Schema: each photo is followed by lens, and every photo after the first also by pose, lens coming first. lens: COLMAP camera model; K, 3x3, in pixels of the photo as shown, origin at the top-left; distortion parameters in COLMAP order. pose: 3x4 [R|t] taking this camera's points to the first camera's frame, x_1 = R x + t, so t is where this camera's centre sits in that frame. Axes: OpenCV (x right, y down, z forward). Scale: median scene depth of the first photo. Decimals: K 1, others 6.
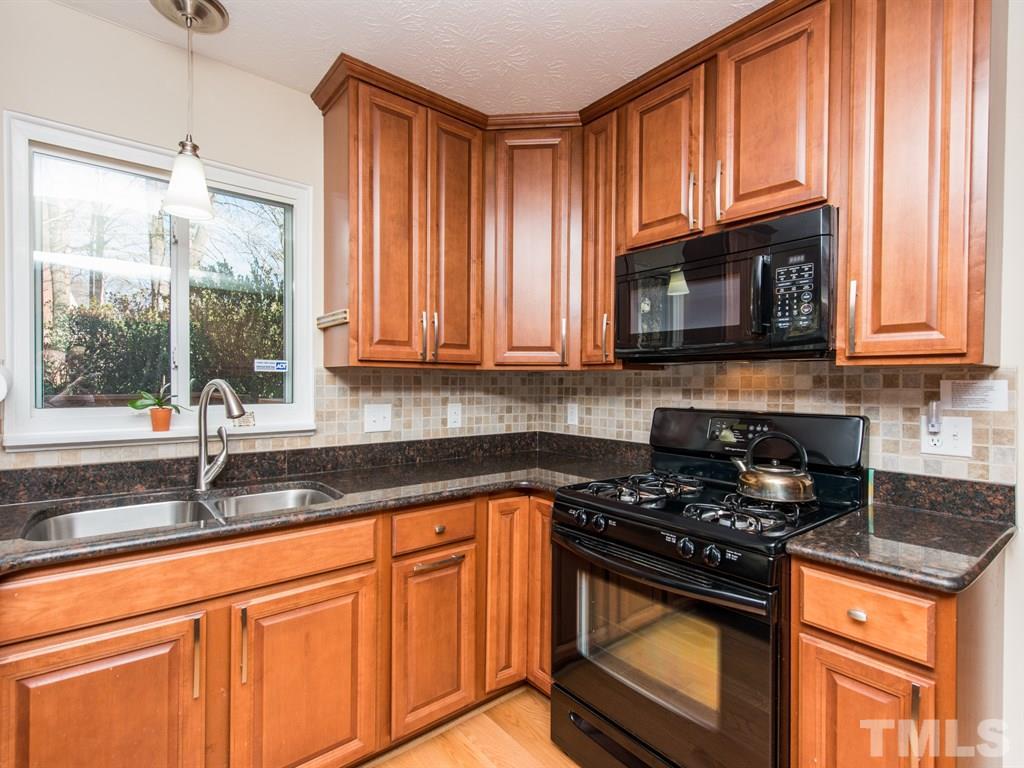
lens RADIAL K [[501.7, 0, 513.6], [0, 501.7, 385.3], [0, 0, 1]] dist [0.008637, -0.002451]
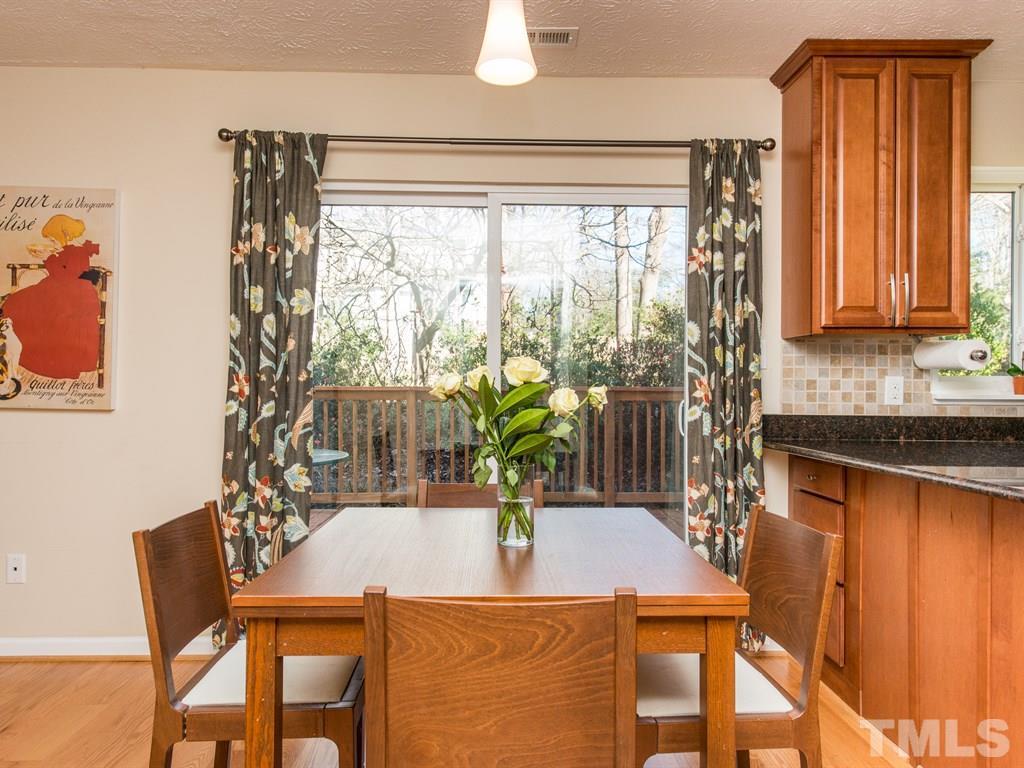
lens RADIAL K [[681.3, 0, 518.4], [0, 681.3, 380.9], [0, 0, 1]] dist [0.011132, -0.002668]
pose [[0.786040, -0.008935, -0.618111, -0.597095], [-0.002401, 0.999844, -0.017507, 0.084713], [0.618171, 0.015245, 0.785896, -1.034423]]
